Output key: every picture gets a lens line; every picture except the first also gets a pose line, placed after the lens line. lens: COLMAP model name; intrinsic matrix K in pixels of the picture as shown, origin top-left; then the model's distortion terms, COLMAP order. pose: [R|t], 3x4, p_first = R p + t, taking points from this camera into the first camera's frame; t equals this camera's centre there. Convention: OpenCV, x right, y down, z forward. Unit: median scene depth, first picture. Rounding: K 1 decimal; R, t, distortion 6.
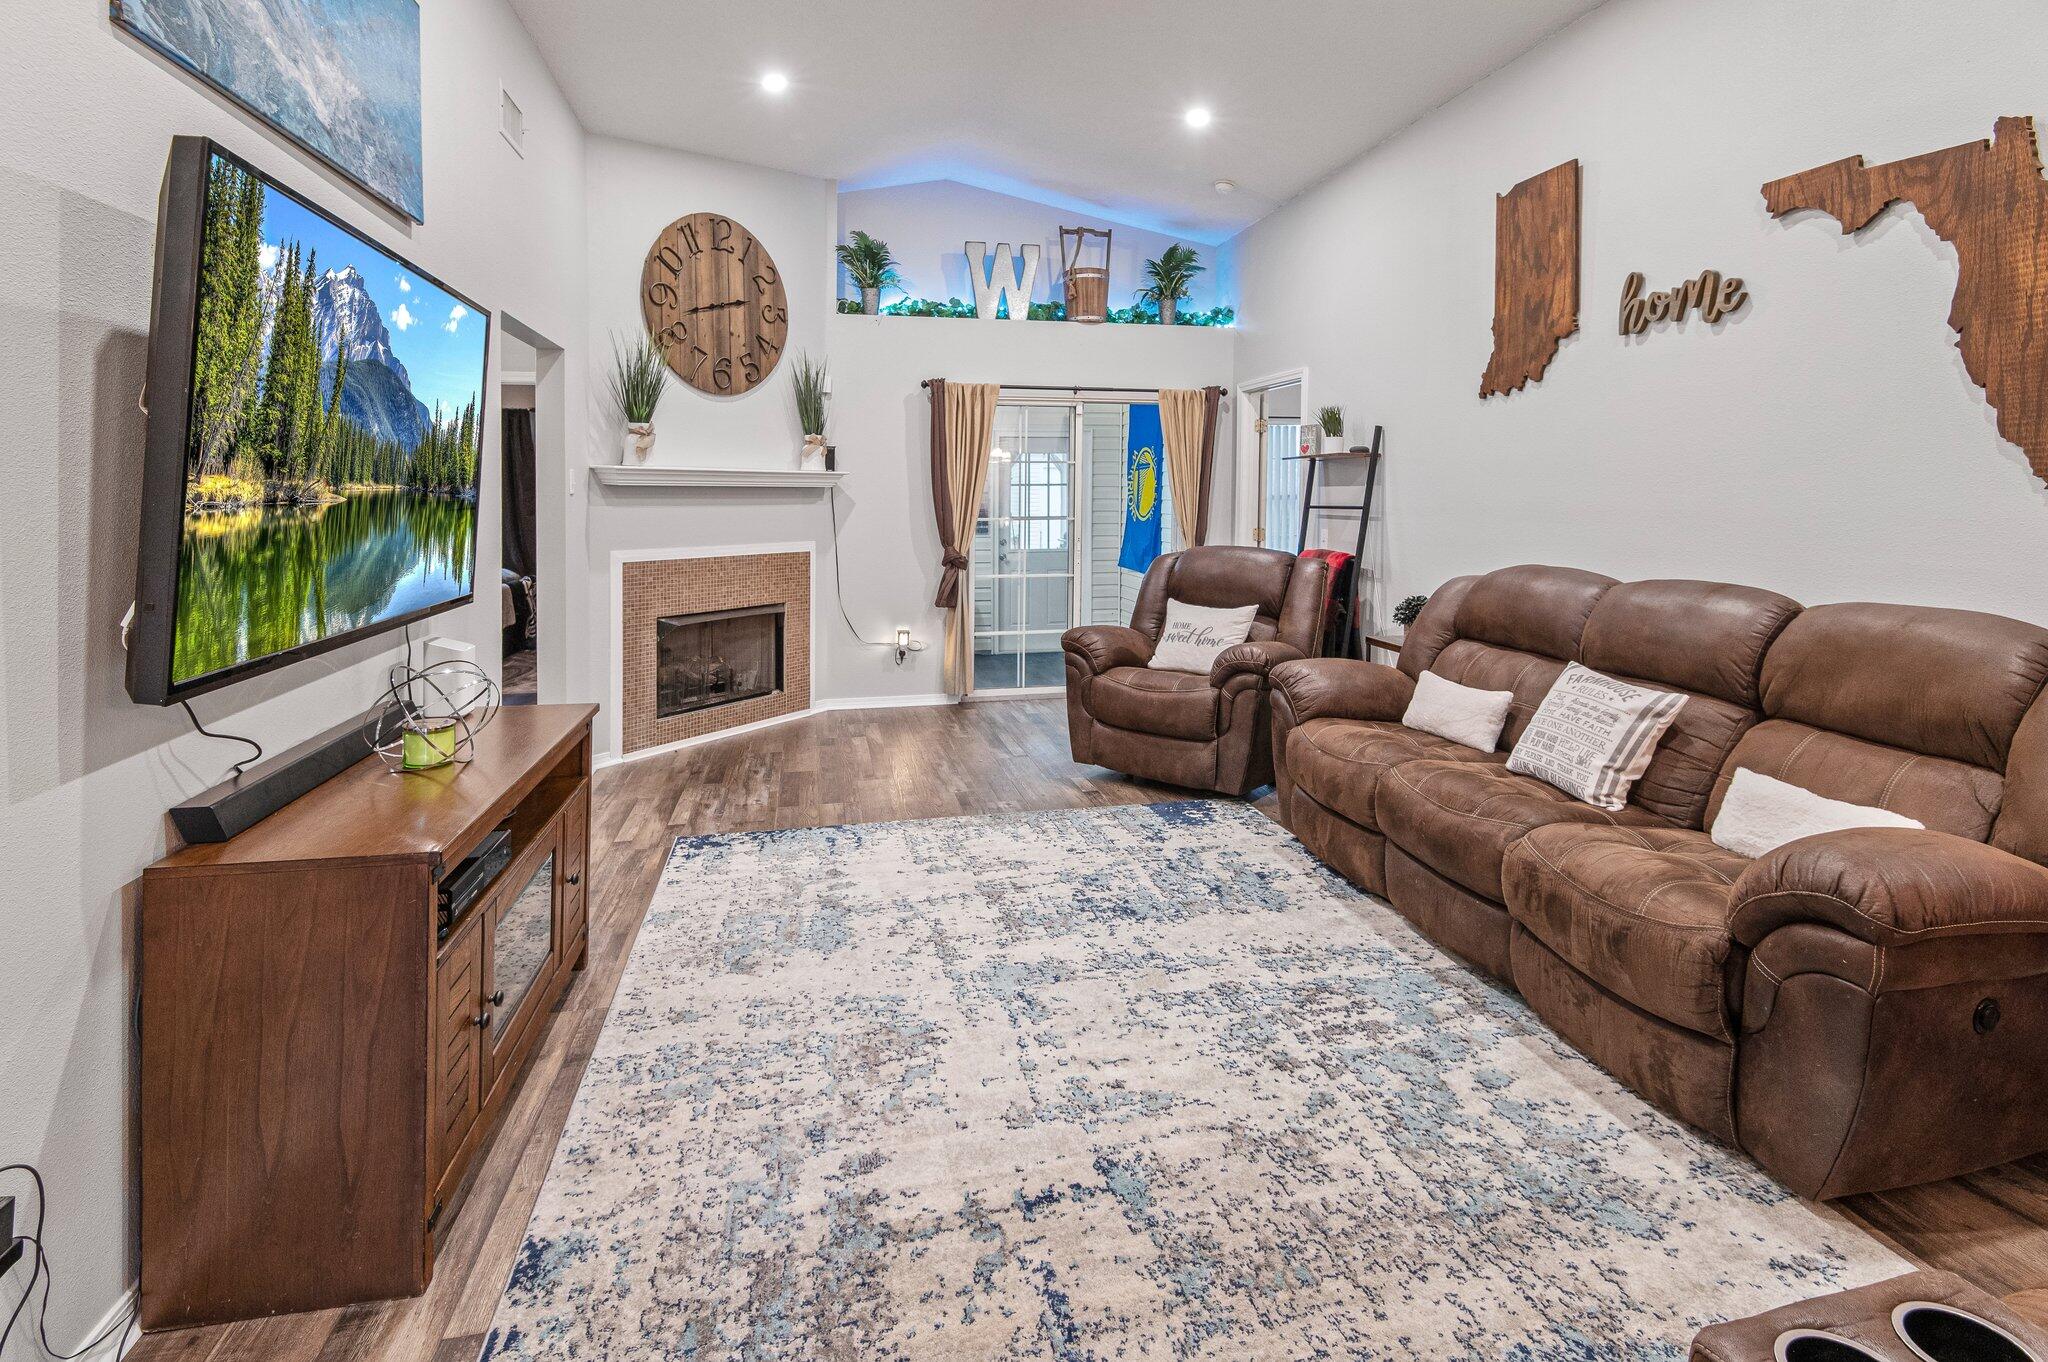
lens RADIAL K [[977.2, 0, 936.1], [0, 977.2, 552.7], [0, 0, 1]] dist [0.031586, -0.017670]
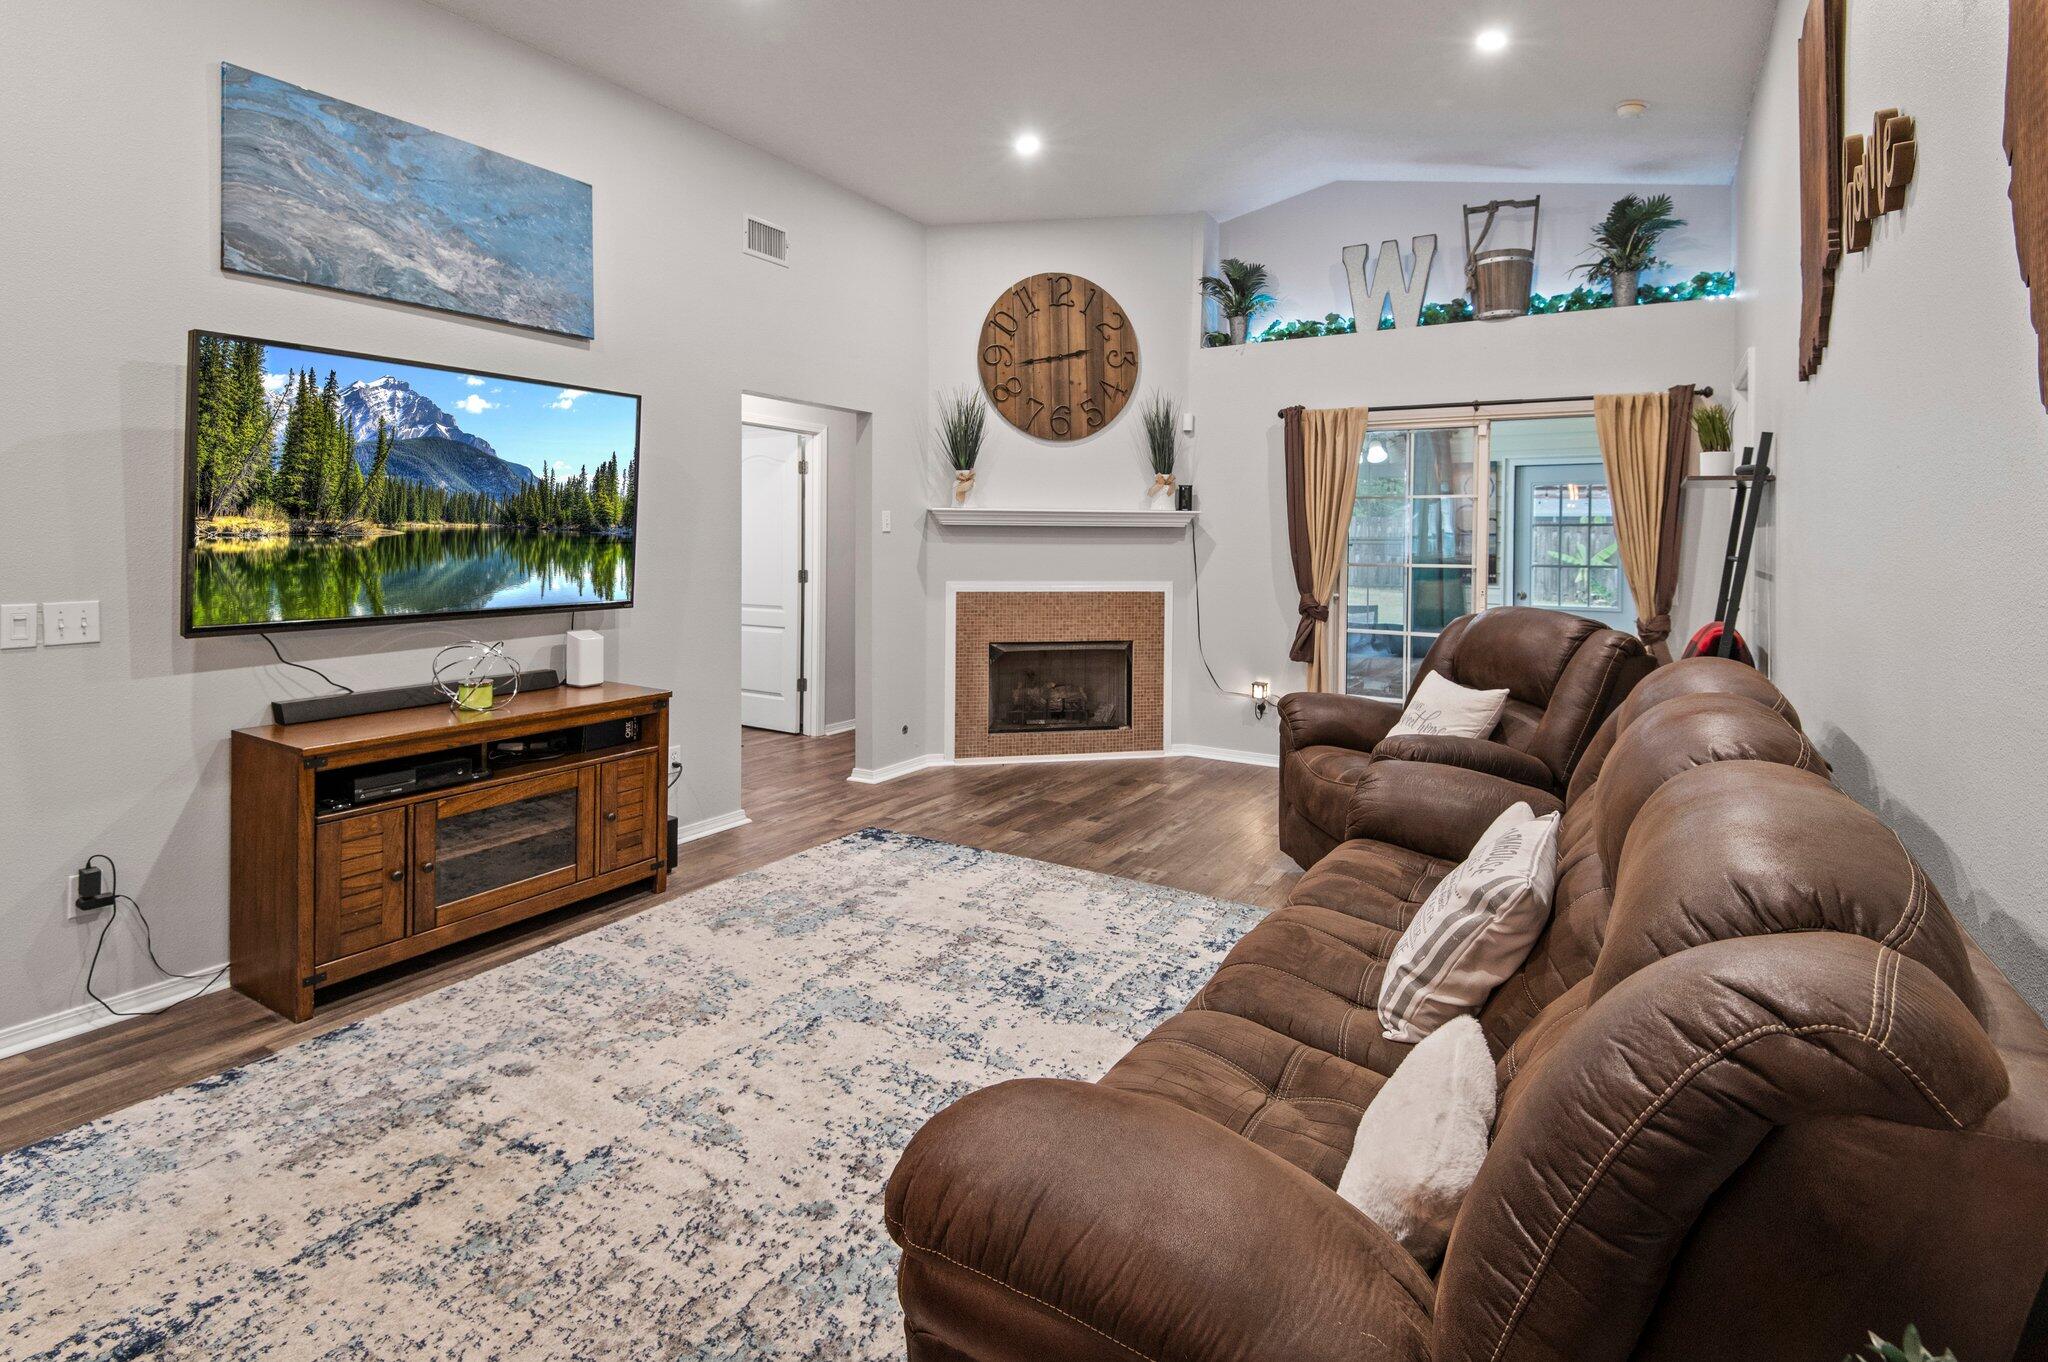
lens RADIAL K [[967.2, 0, 1027.9], [0, 967.2, 583.5], [0, 0, 1]] dist [0.026331, -0.016449]
pose [[0.748600, 0.039930, -0.661818, 0.499407], [-0.046917, 0.998873, 0.007197, -0.012107], [0.661359, 0.025663, 0.749630, 0.205315]]
